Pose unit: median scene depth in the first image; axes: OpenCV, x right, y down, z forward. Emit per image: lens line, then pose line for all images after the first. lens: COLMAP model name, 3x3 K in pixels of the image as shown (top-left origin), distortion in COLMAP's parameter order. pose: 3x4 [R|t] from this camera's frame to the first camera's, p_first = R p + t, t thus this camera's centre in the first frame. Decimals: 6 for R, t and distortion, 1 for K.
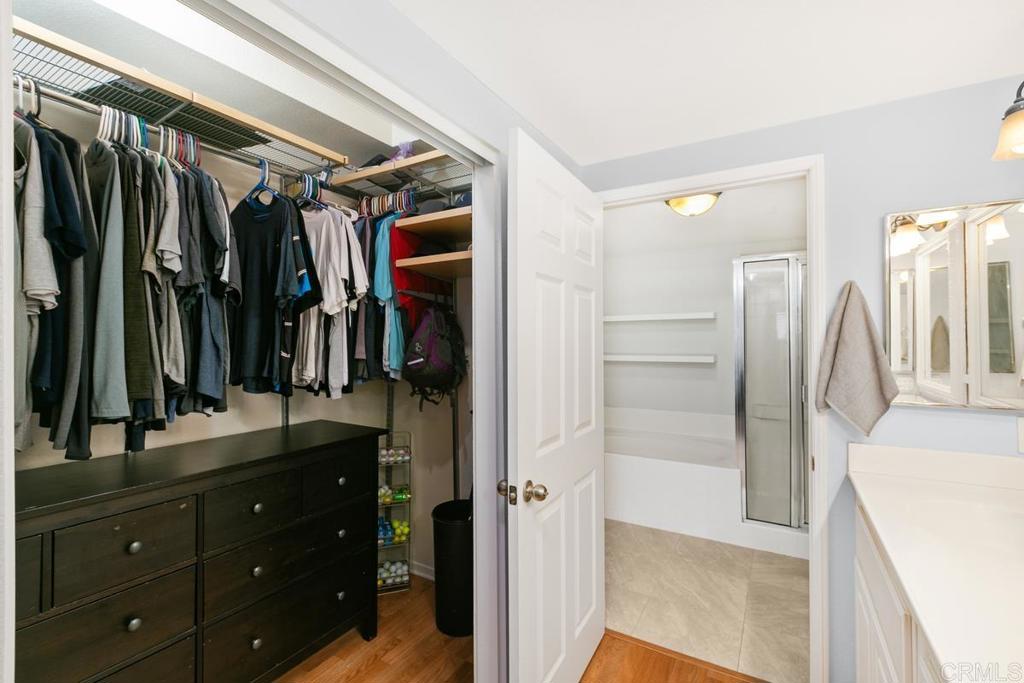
lens RADIAL K [[457.0, 0, 509.9], [0, 457.0, 342.4], [0, 0, 1]] dist [-0.001359, -0.000210]
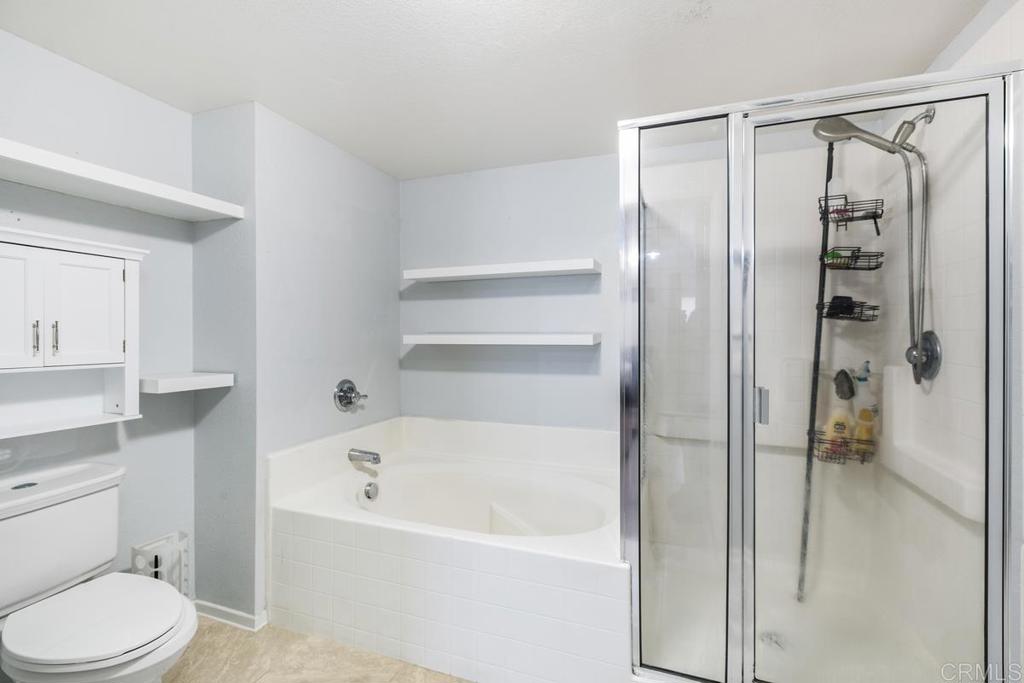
lens RADIAL K [[457.0, 0, 509.9], [0, 457.0, 342.4], [0, 0, 1]] dist [-0.001359, -0.000210]
pose [[0.982106, 0.001027, 0.188325, 0.520678], [-0.004325, 0.999844, 0.017098, 0.069843], [-0.188278, -0.017607, 0.981958, 0.997243]]
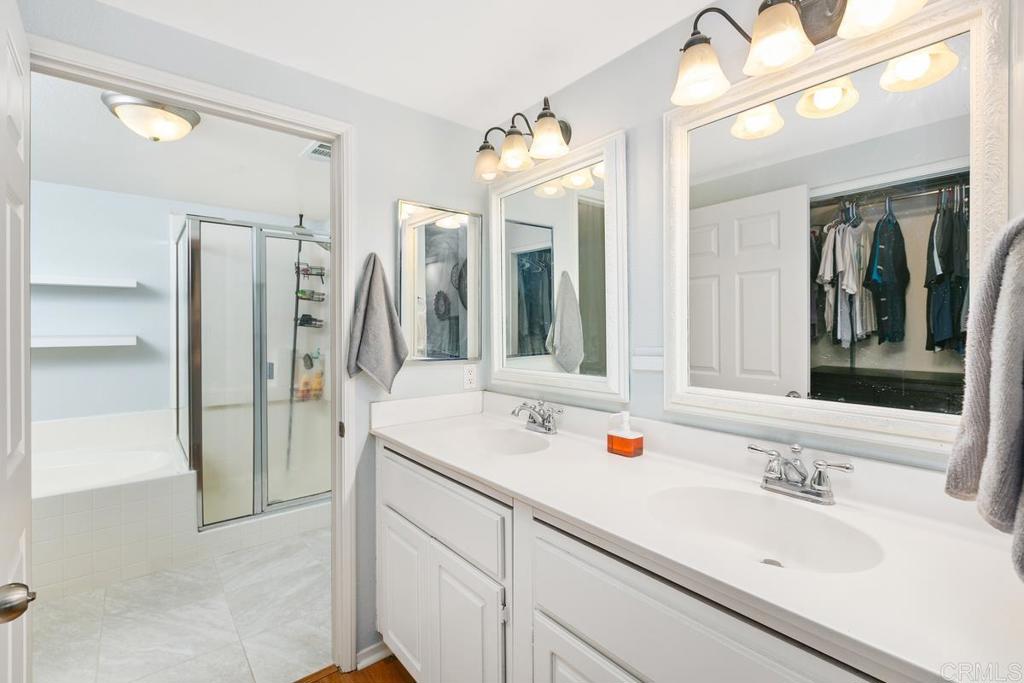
lens RADIAL K [[464.8, 0, 514.4], [0, 464.8, 328.6], [0, 0, 1]] dist [0.003993, 0.000865]
pose [[0.339426, 0.007928, 0.940599, -0.173000], [-0.002671, 0.999969, -0.007465, 0.050894], [-0.940629, 0.000021, 0.339436, 0.303764]]
